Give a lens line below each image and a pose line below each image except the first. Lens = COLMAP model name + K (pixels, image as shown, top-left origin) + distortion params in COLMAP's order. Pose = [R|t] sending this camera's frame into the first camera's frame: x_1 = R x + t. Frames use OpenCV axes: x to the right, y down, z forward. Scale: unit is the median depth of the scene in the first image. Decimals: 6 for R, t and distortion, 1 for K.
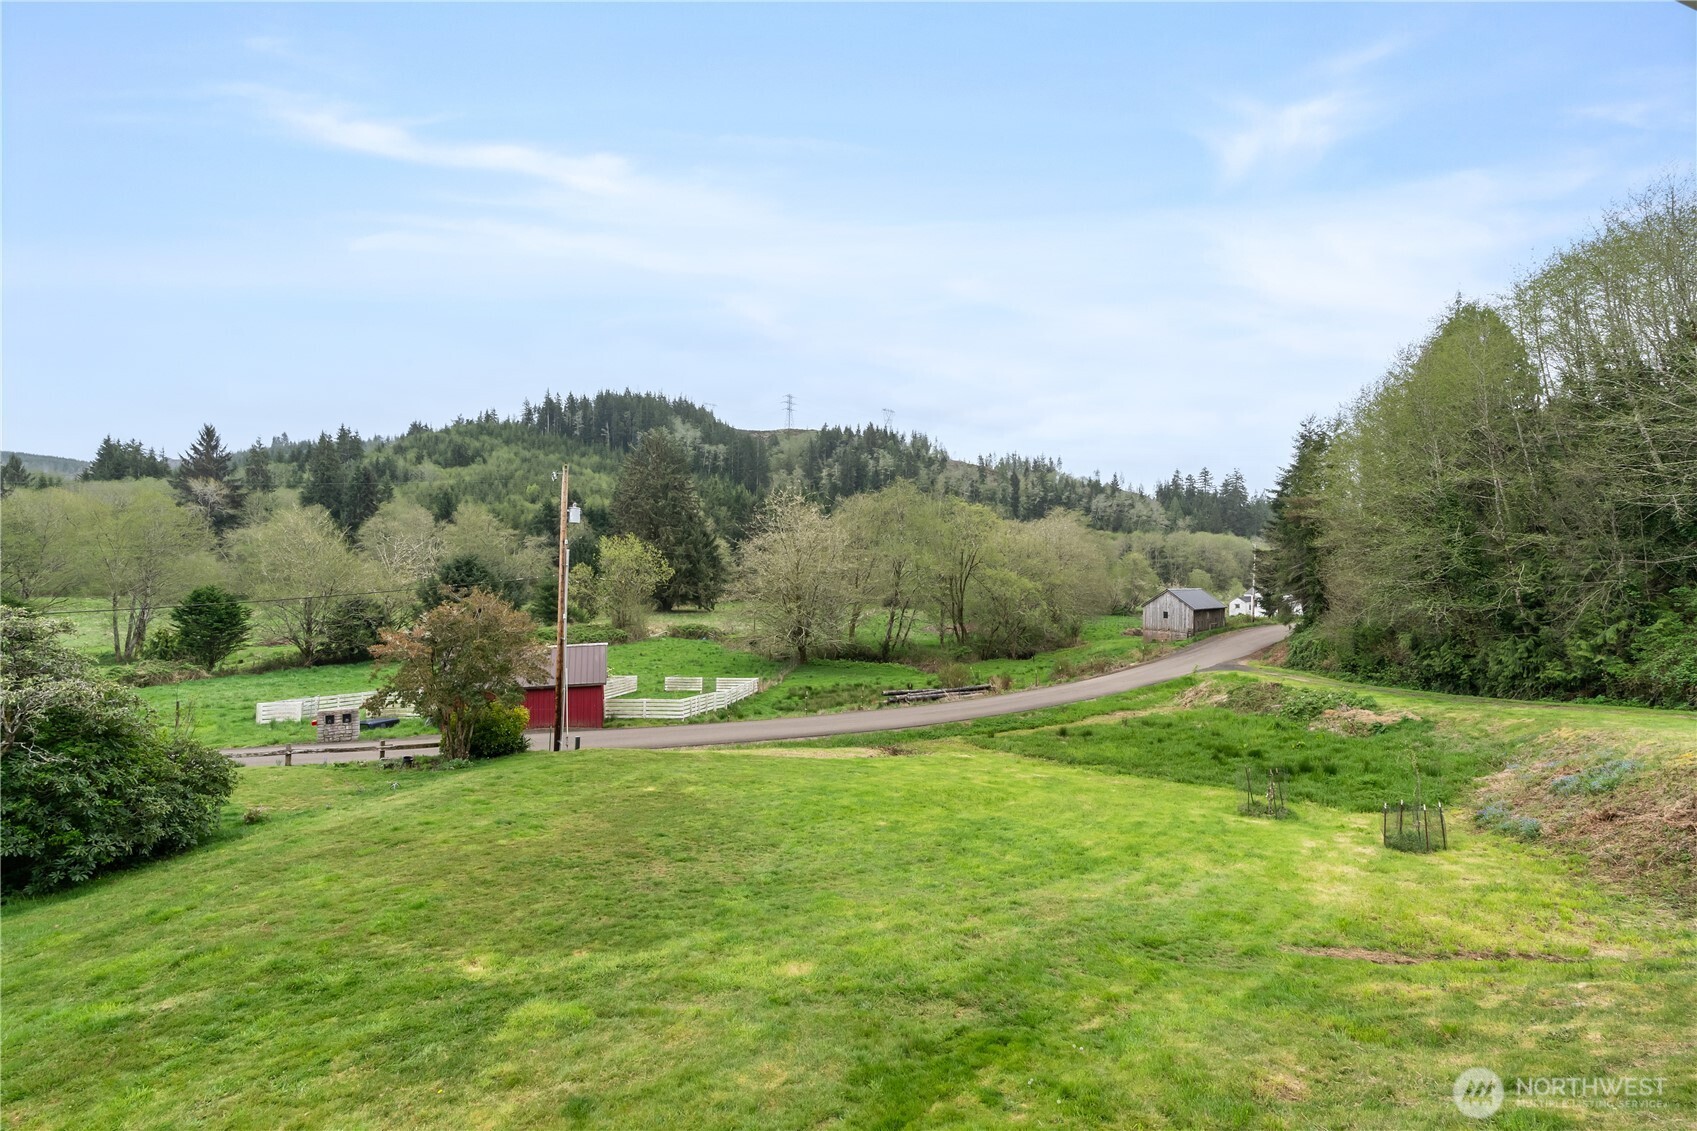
lens RADIAL K [[770.7, 0, 853.0], [0, 770.7, 560.4], [0, 0, 1]] dist [-0.007019, 0.003321]
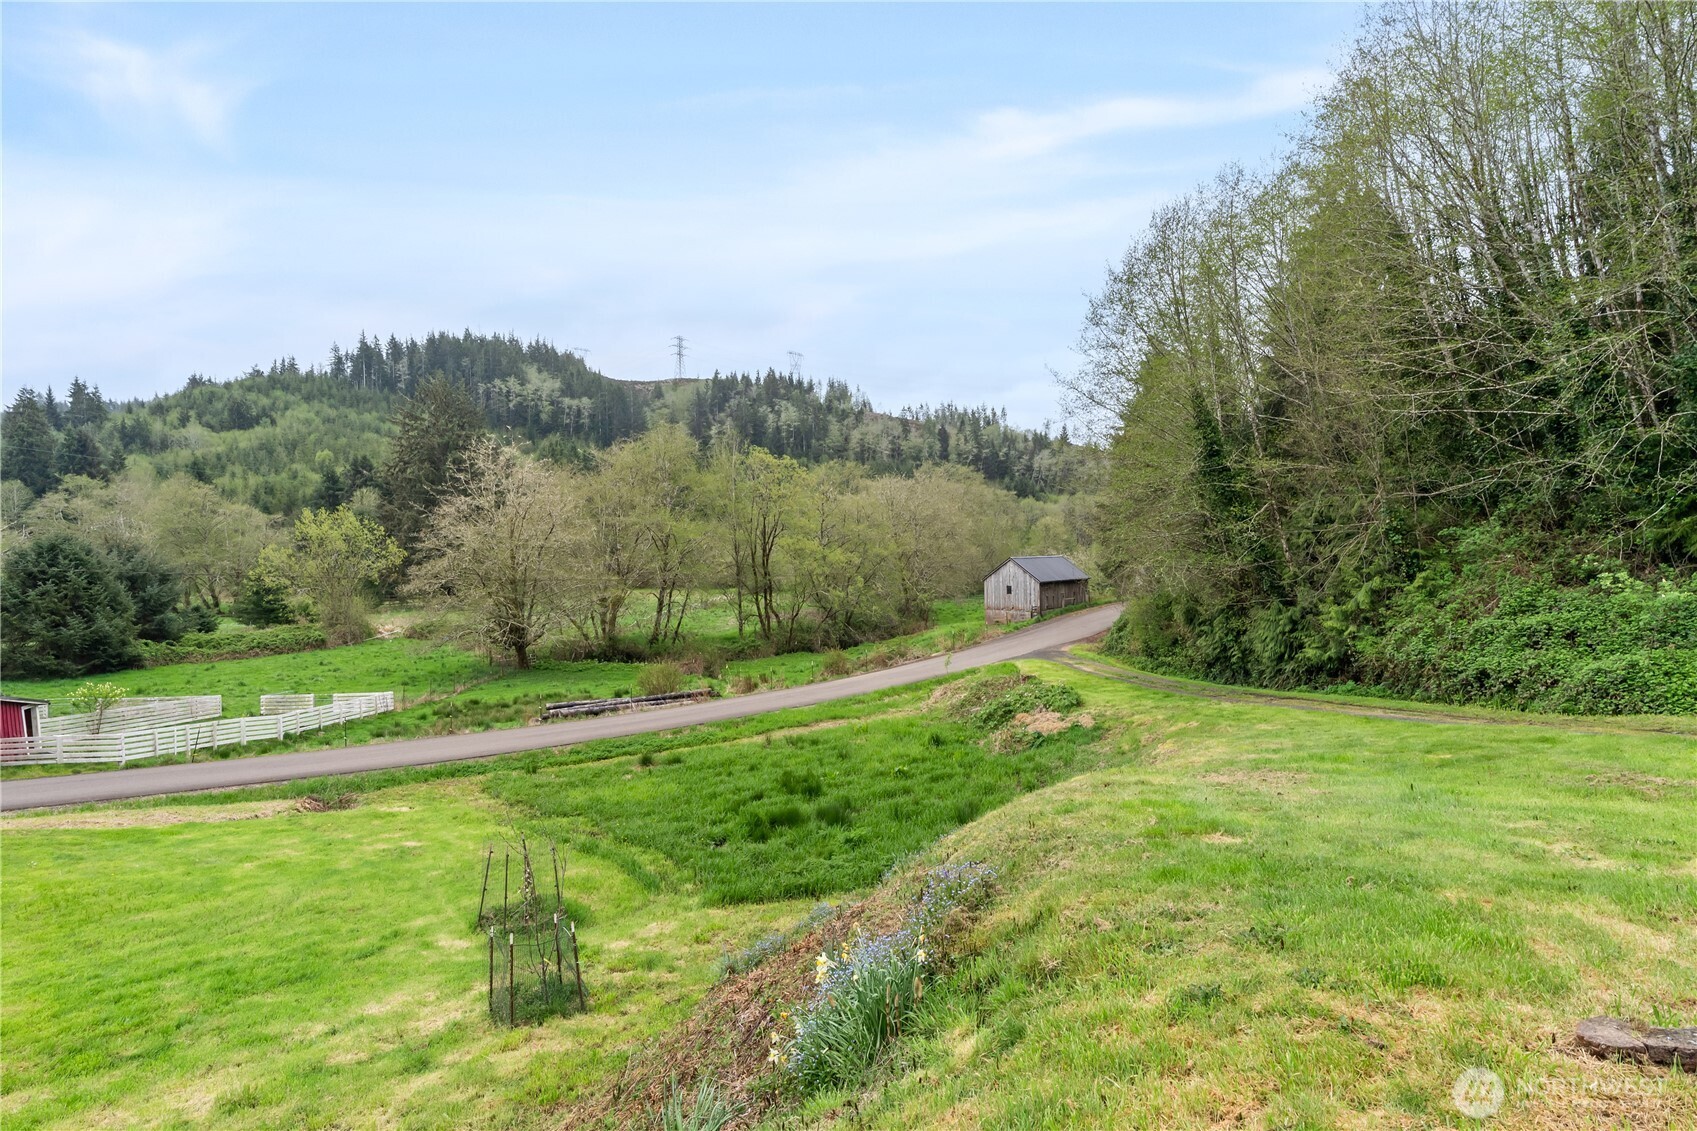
lens RADIAL K [[914.6, 0, 845.7], [0, 914.6, 570.5], [0, 0, 1]] dist [0.003533, 0.001701]
pose [[0.997369, -0.028781, 0.066535, 0.365042], [0.026299, 0.998936, 0.037895, 0.022349], [-0.067555, -0.036046, 0.997064, 0.150578]]
